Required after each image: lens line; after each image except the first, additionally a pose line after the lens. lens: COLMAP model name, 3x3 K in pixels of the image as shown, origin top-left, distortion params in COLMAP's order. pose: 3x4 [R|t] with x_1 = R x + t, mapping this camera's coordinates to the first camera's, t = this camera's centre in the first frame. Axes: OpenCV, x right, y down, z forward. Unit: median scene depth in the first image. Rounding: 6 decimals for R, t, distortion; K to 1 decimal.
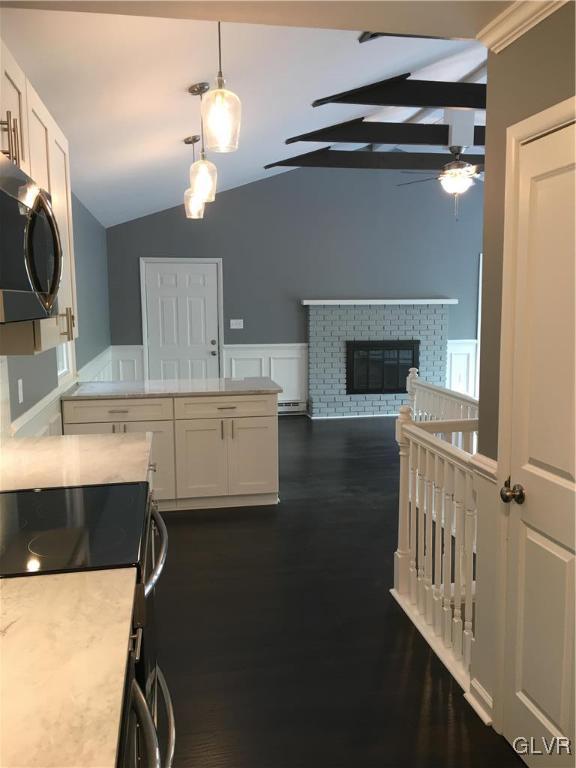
lens RADIAL K [[659.5, 0, 291.5], [0, 659.5, 385.4], [0, 0, 1]] dist [0.059288, -0.052064]
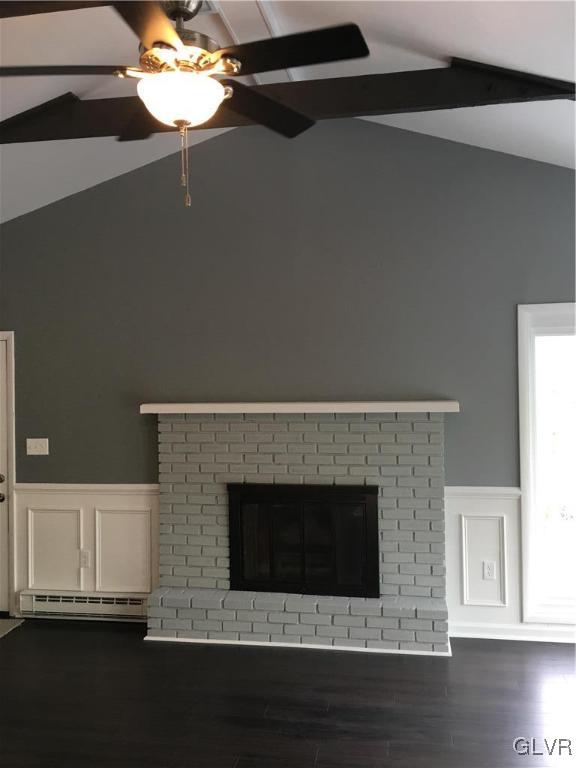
lens RADIAL K [[684.7, 0, 286.2], [0, 684.7, 386.4], [0, 0, 1]] dist [0.053868, -0.070489]
pose [[0.938852, -0.008210, -0.344222, 0.308626], [-0.038210, 0.991057, -0.127853, -0.075498], [0.342193, 0.133188, 0.930142, 0.513606]]
